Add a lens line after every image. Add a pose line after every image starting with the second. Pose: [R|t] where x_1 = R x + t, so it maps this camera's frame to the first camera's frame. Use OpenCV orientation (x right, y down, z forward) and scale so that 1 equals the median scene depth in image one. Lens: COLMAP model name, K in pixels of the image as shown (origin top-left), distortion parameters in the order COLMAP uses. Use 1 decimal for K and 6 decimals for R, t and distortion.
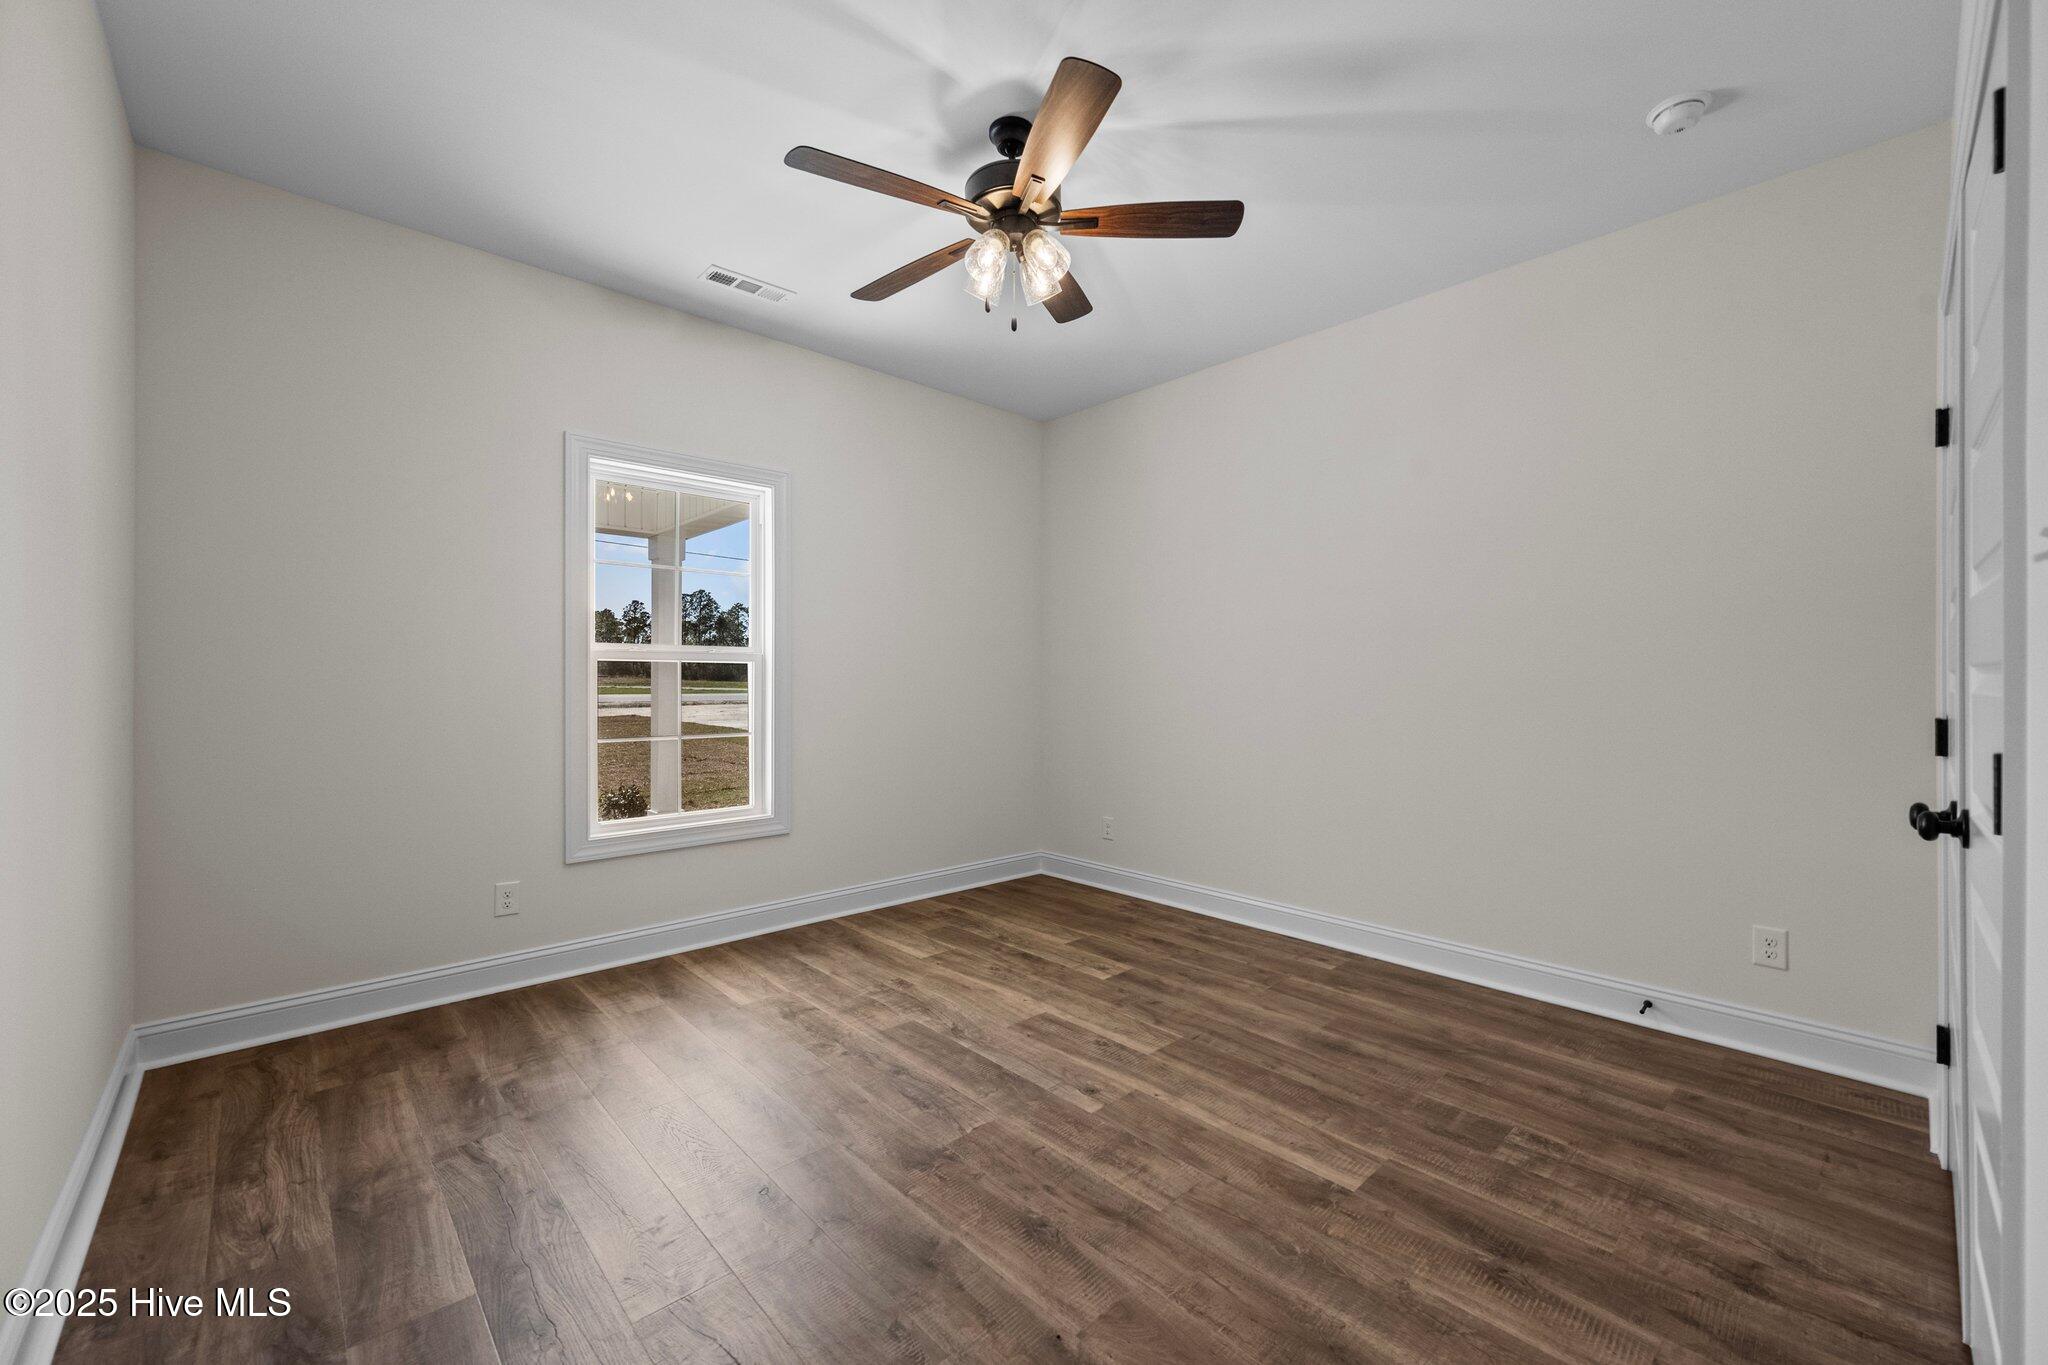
lens RADIAL K [[814.3, 0, 1021.4], [0, 814.3, 679.8], [0, 0, 1]] dist [-0.003314, -0.000353]
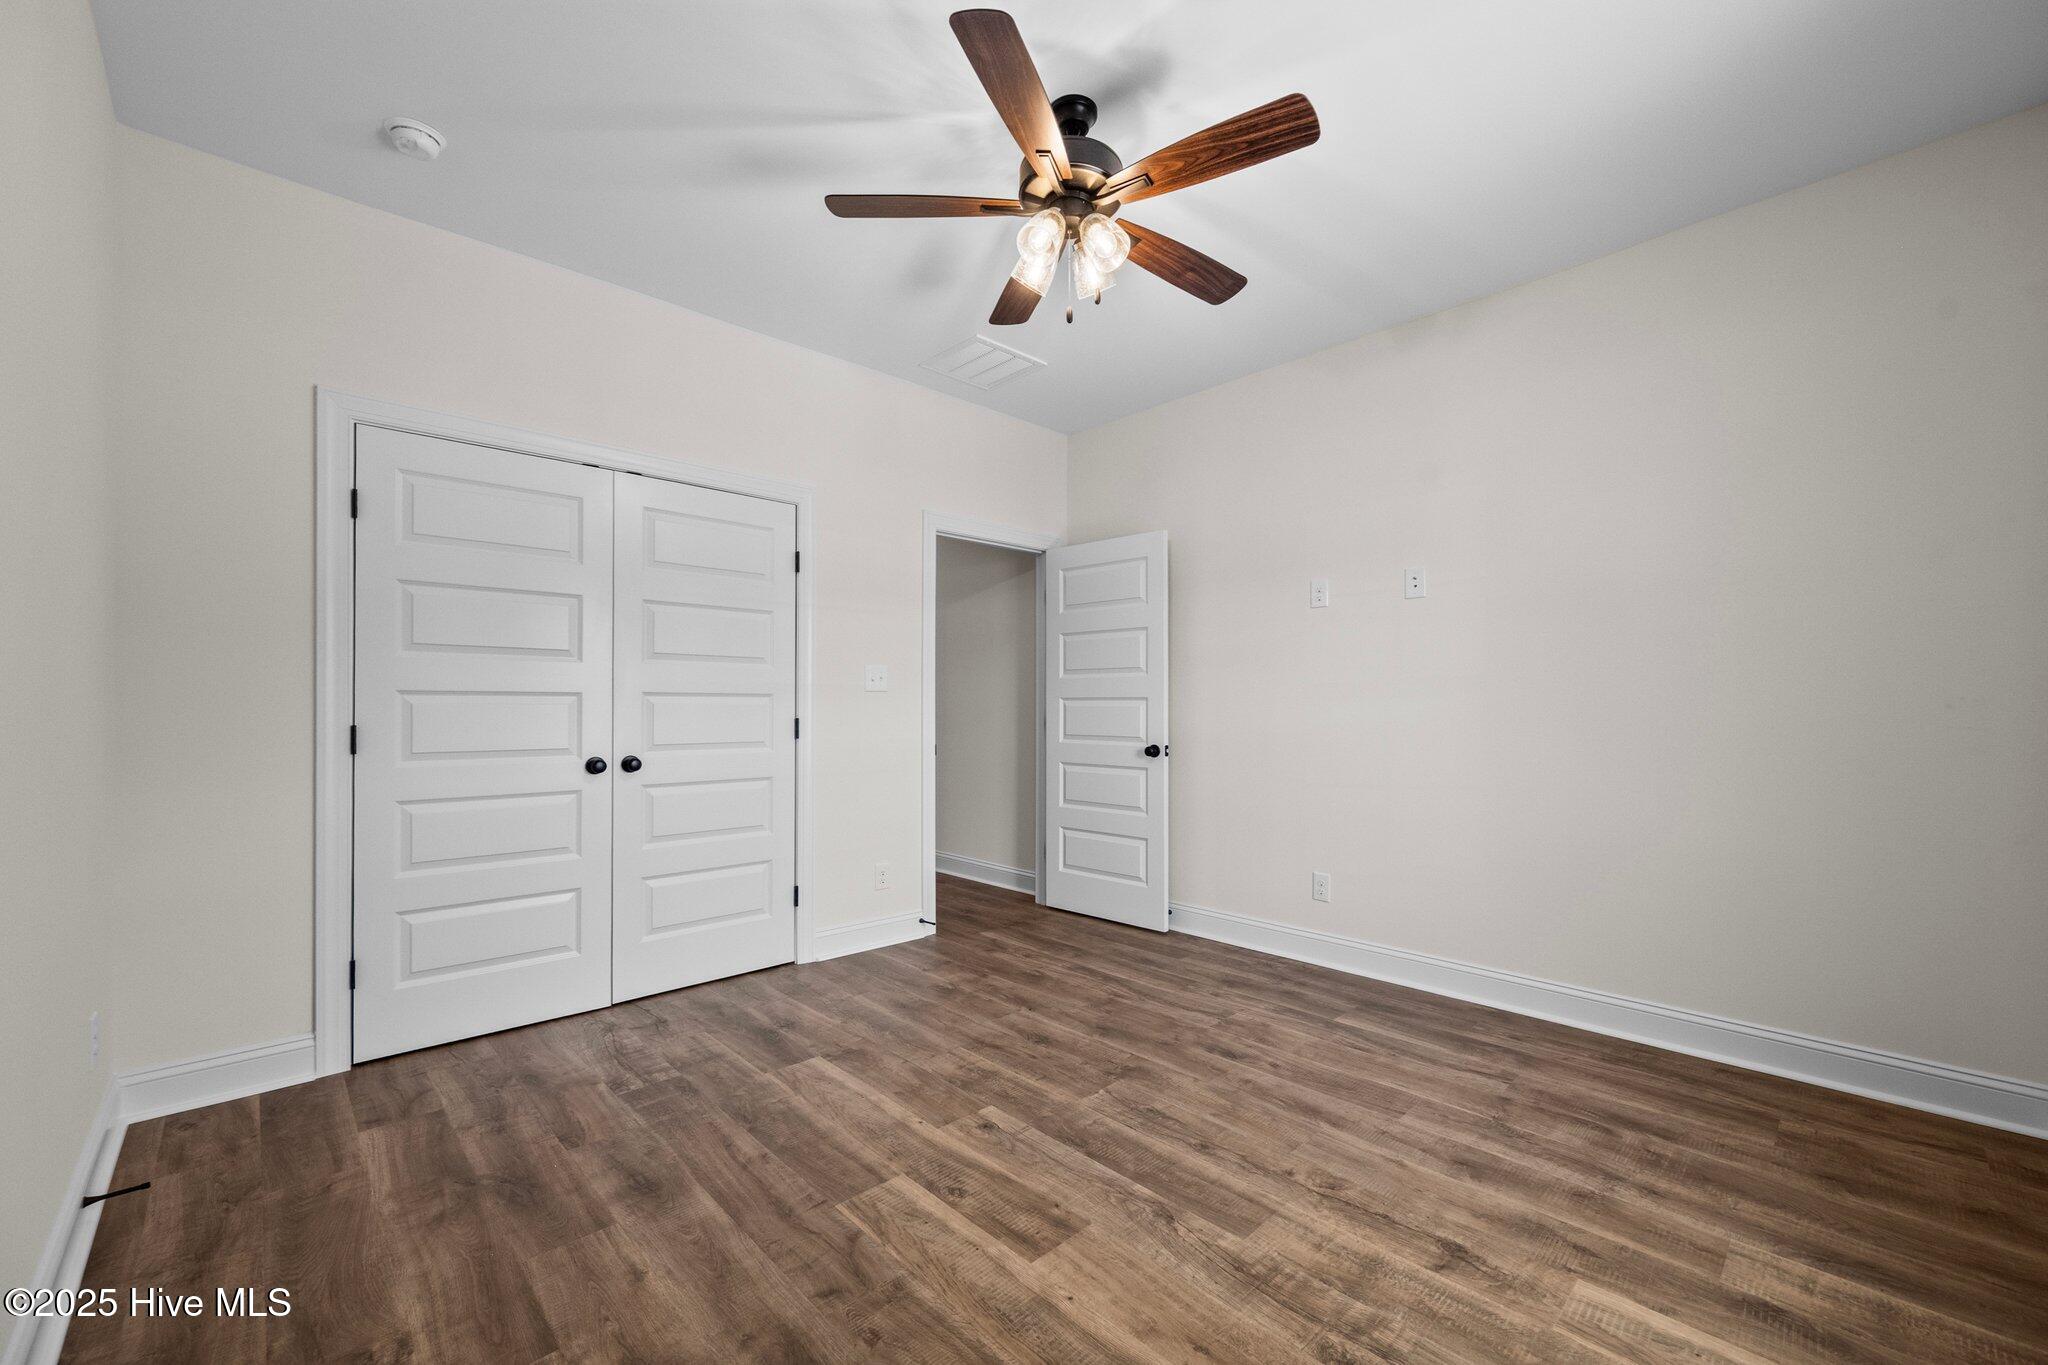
lens RADIAL K [[814.3, 0, 1024.1], [0, 814.3, 689.5], [0, 0, 1]] dist [-0.003314, -0.000353]
pose [[-0.999953, -0.002867, -0.009248, 0.051381], [-0.002673, 0.999779, -0.020864, 0.011248], [0.009306, -0.020839, -0.999740, 1.939314]]
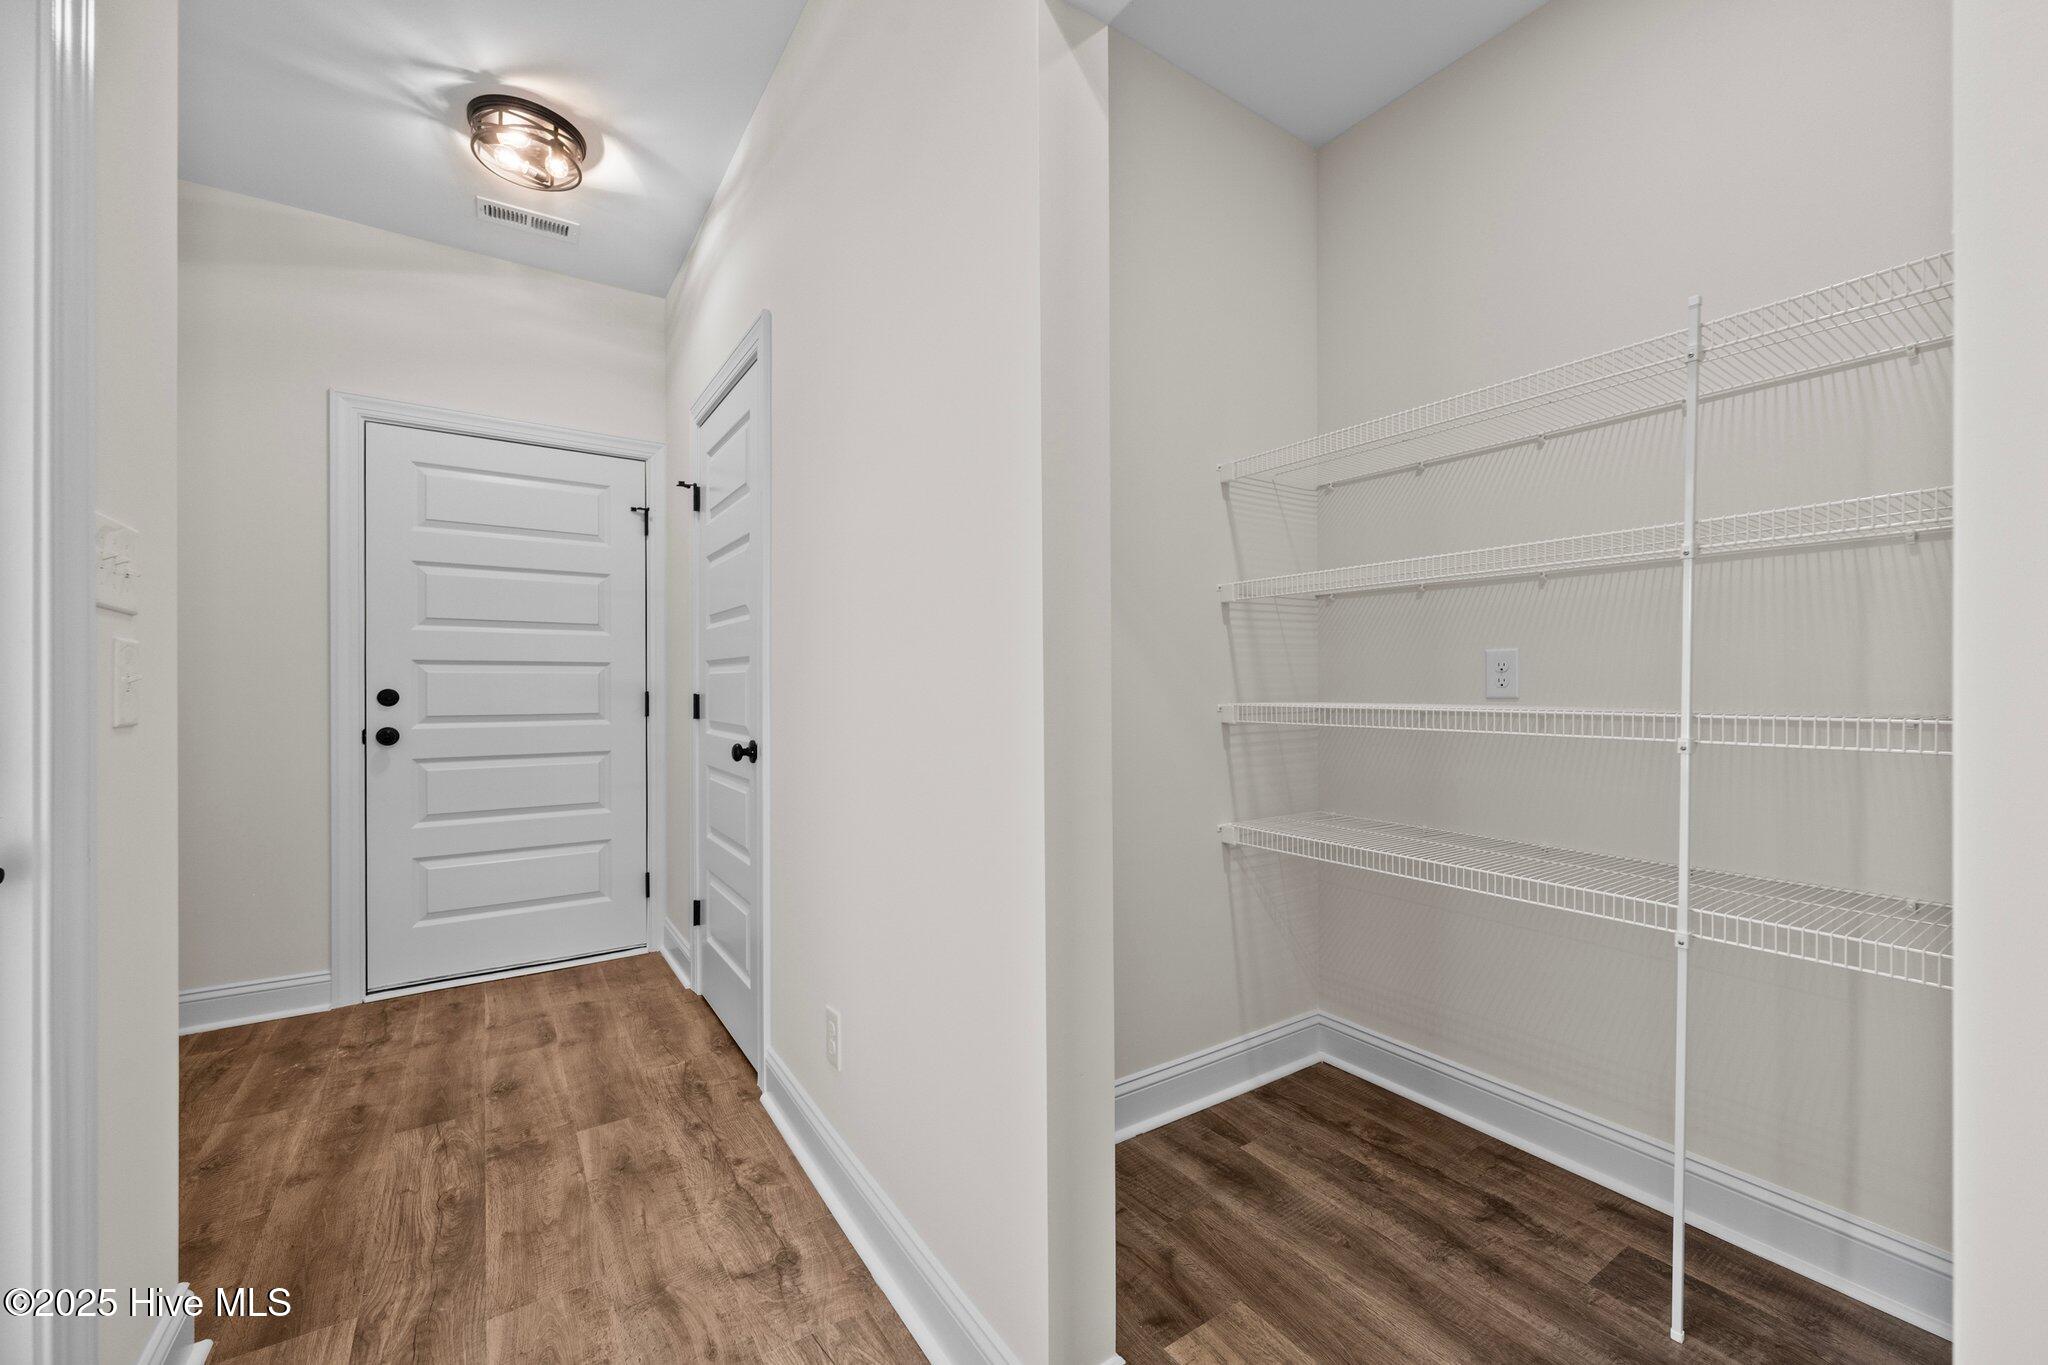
lens RADIAL K [[814.3, 0, 1030.8], [0, 814.3, 687.3], [0, 0, 1]] dist [-0.003314, -0.000353]
pose [[-0.987374, -0.001888, 0.158393, -1.434073], [-0.001354, 0.999993, 0.003480, 0.009503], [-0.158398, 0.003221, -0.987370, 1.482420]]
